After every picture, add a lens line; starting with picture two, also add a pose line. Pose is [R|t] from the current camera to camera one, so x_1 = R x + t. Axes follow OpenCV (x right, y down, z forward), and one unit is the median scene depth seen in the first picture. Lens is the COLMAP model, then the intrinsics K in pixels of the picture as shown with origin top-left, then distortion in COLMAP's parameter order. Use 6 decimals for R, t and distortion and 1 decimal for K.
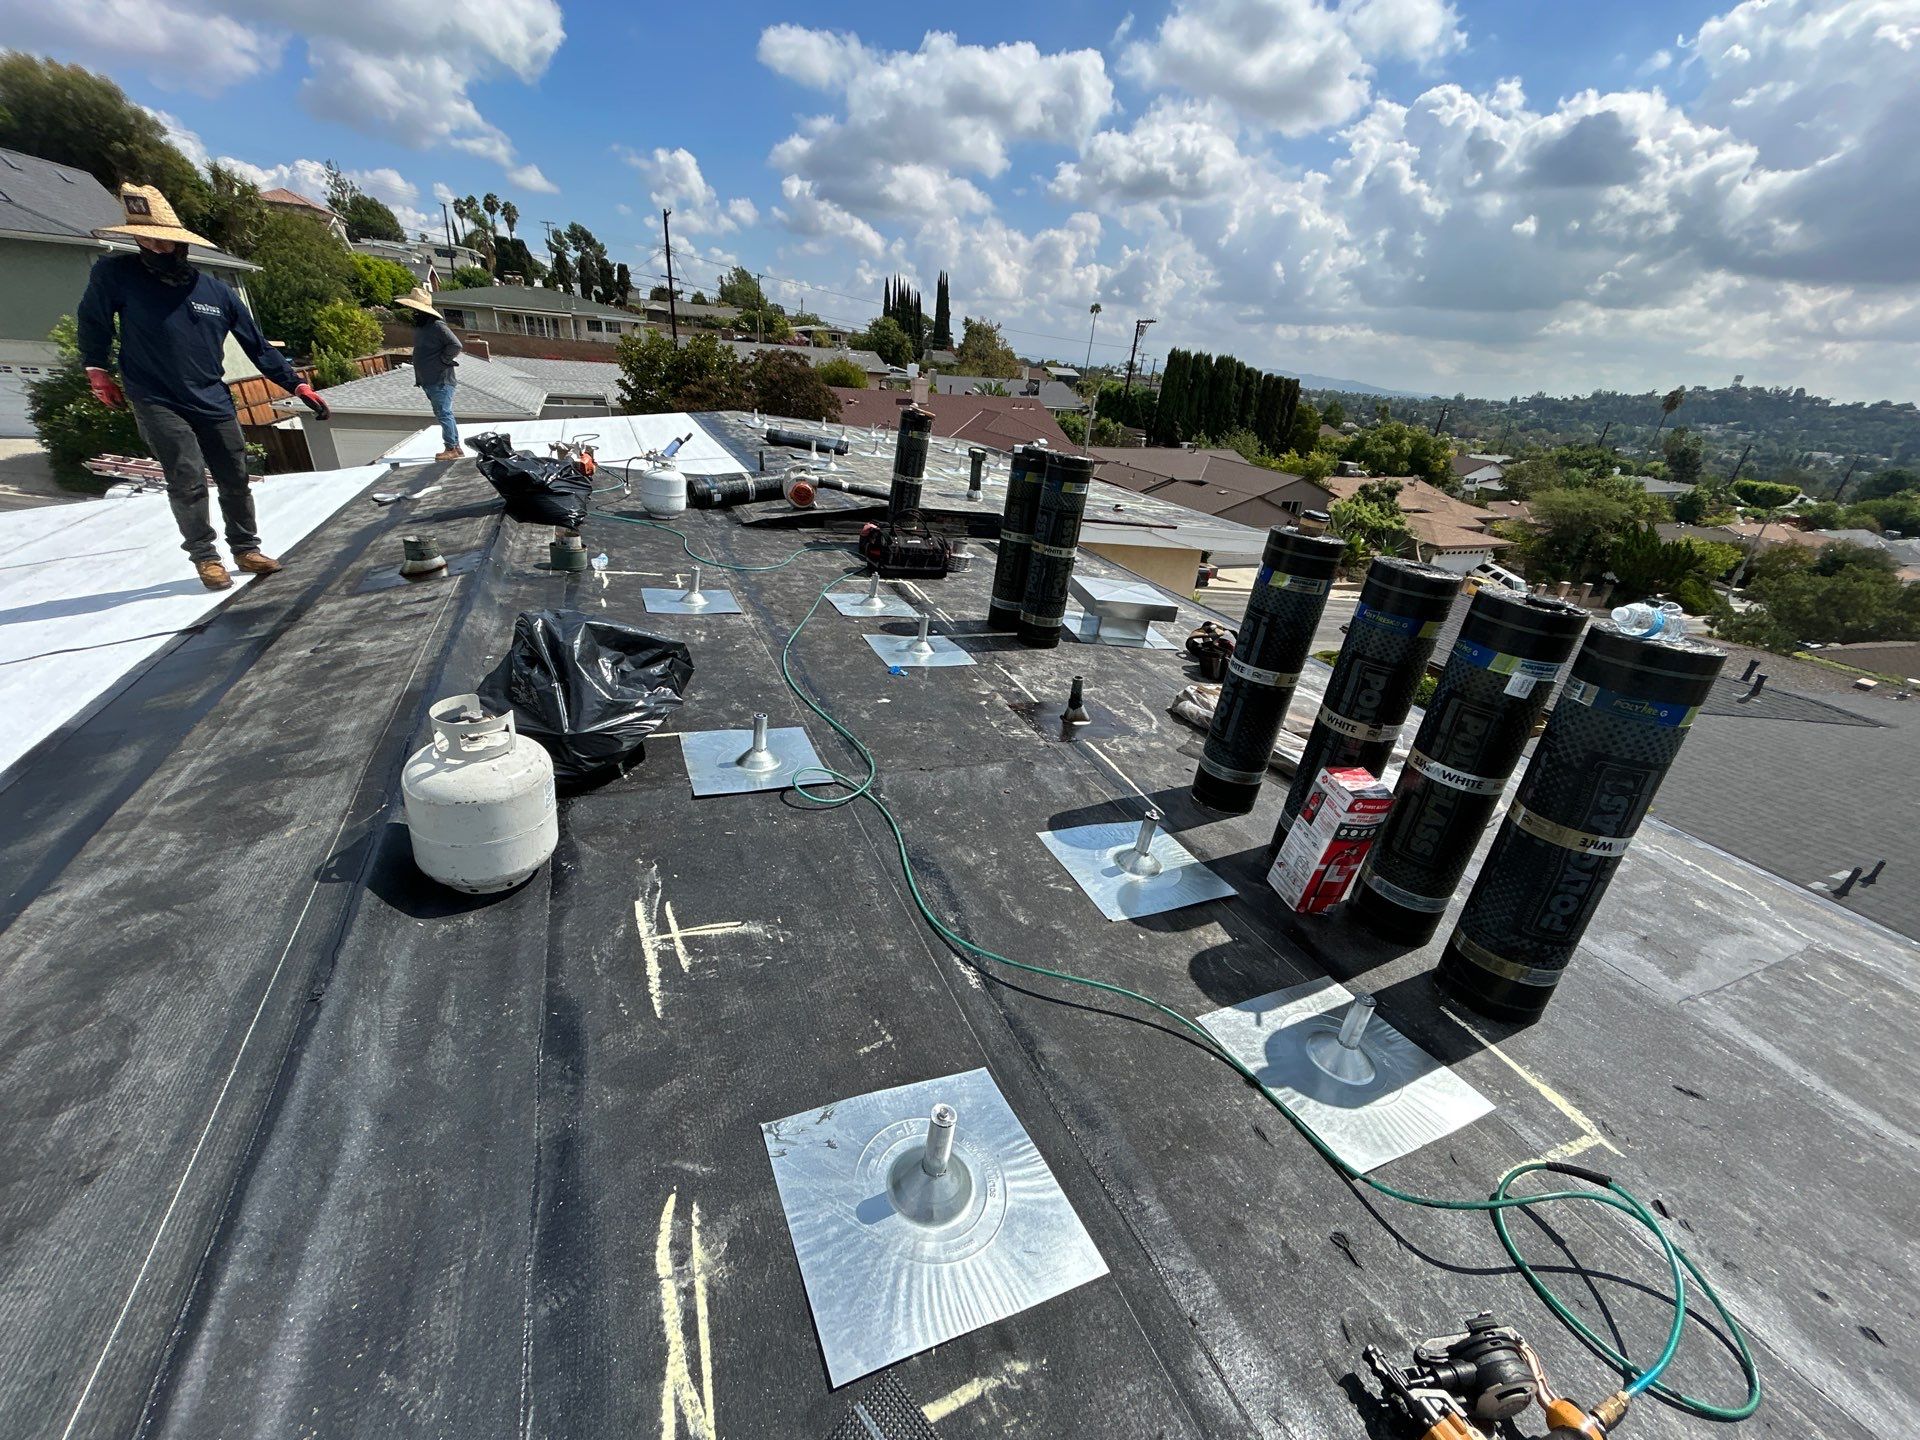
lens RADIAL K [[775.0, 0, 951.0], [0, 775.0, 731.7], [0, 0, 1]] dist [-0.003389, 0.000468]
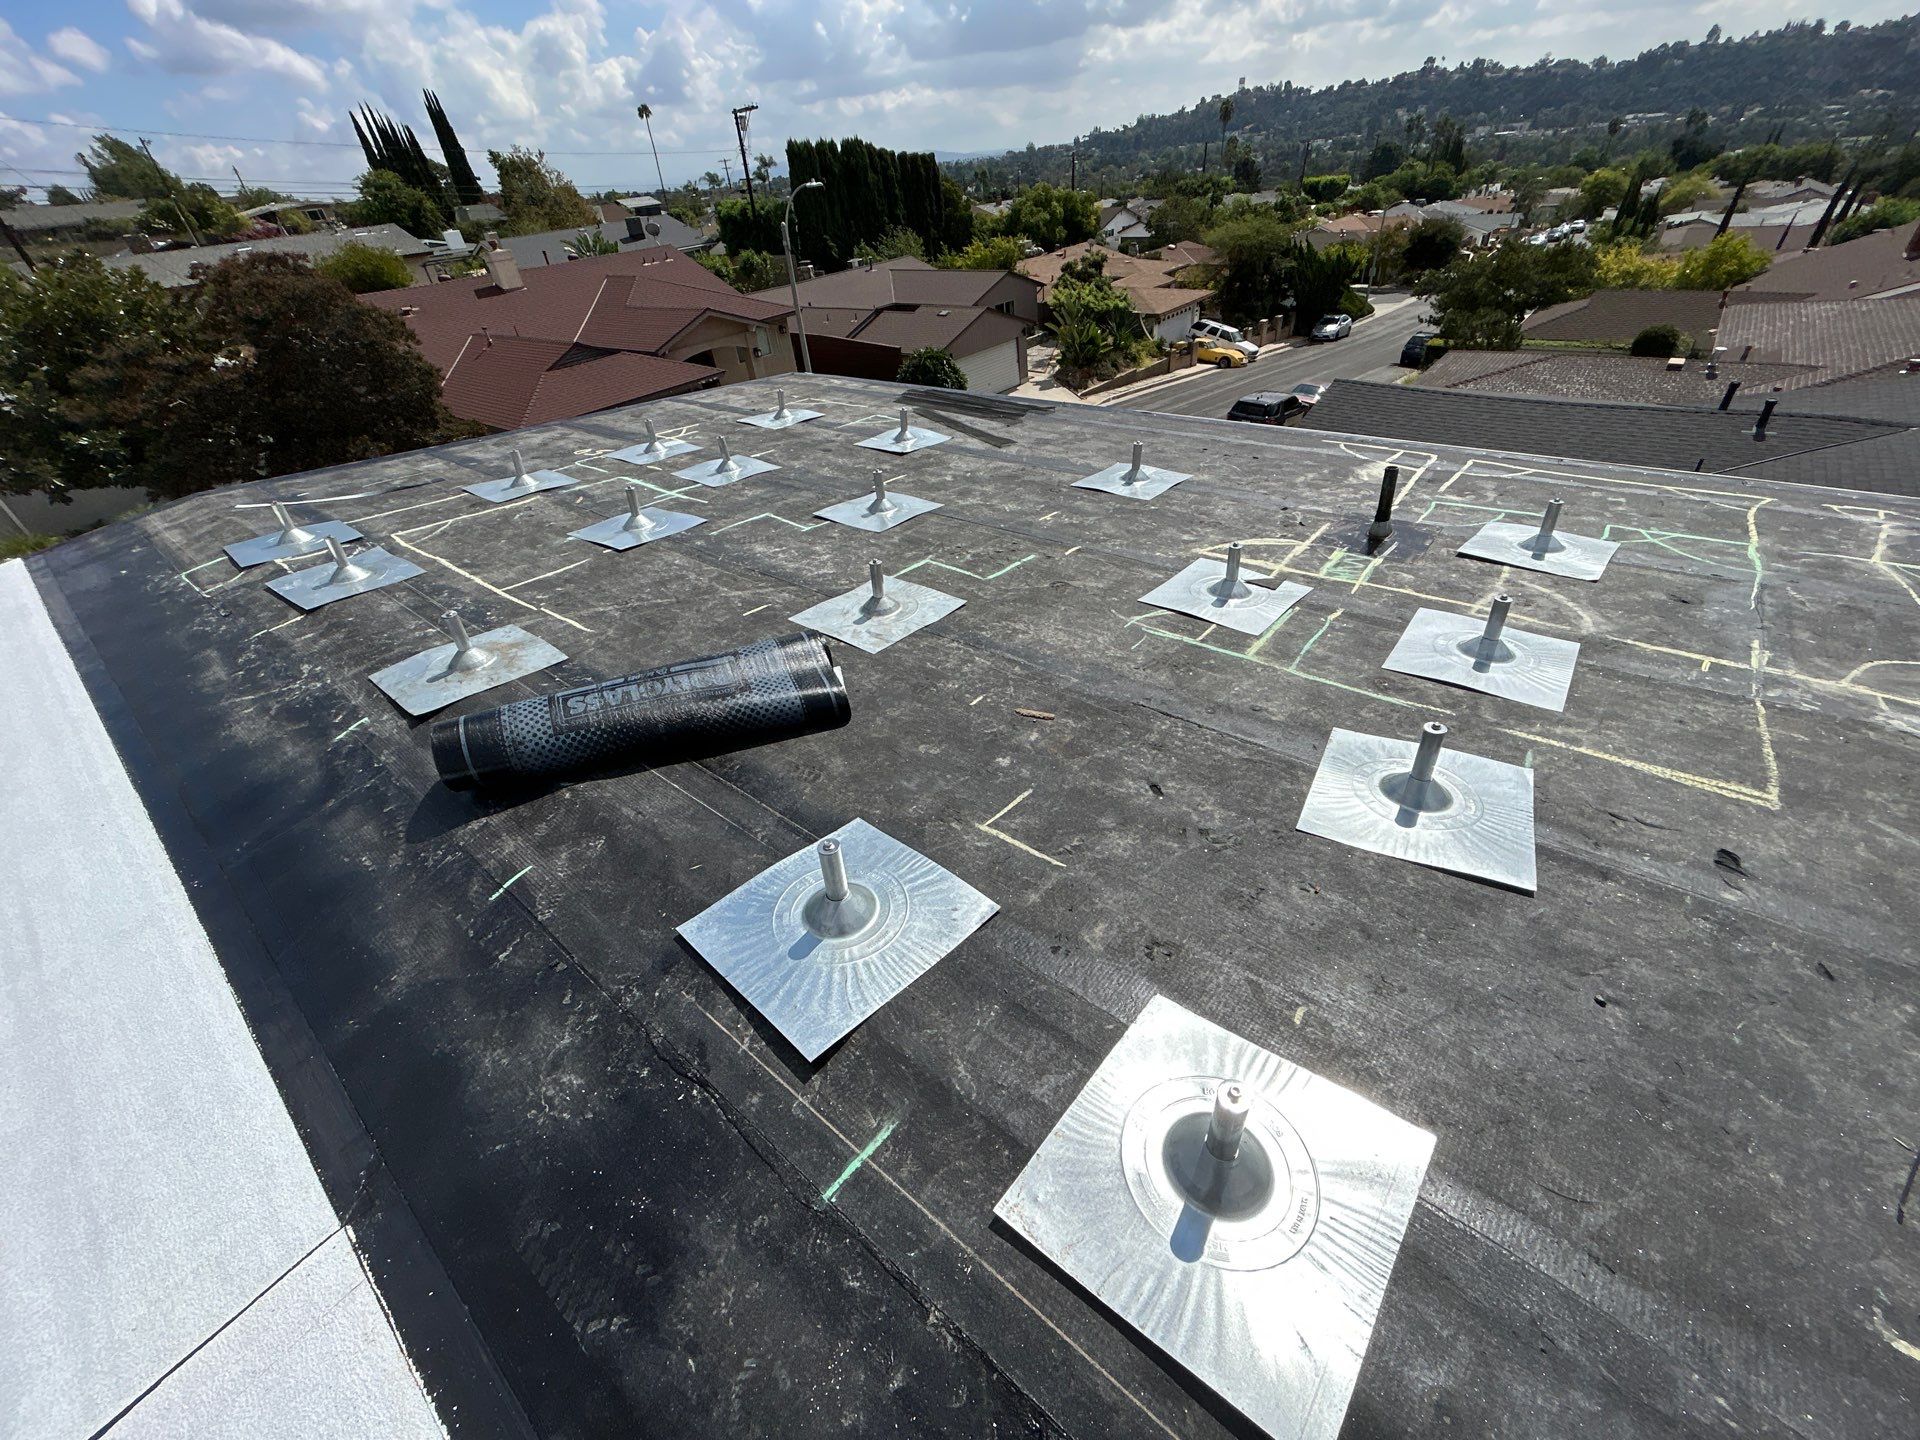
lens RADIAL K [[775.0, 0, 963.0], [0, 775.0, 725.4], [0, 0, 1]] dist [-0.003389, 0.000468]
pose [[0.873599, -0.396688, 0.281892, -0.019870], [0.340153, 0.912000, 0.229242, -0.047213], [-0.348023, -0.104379, 0.931657, 0.093216]]
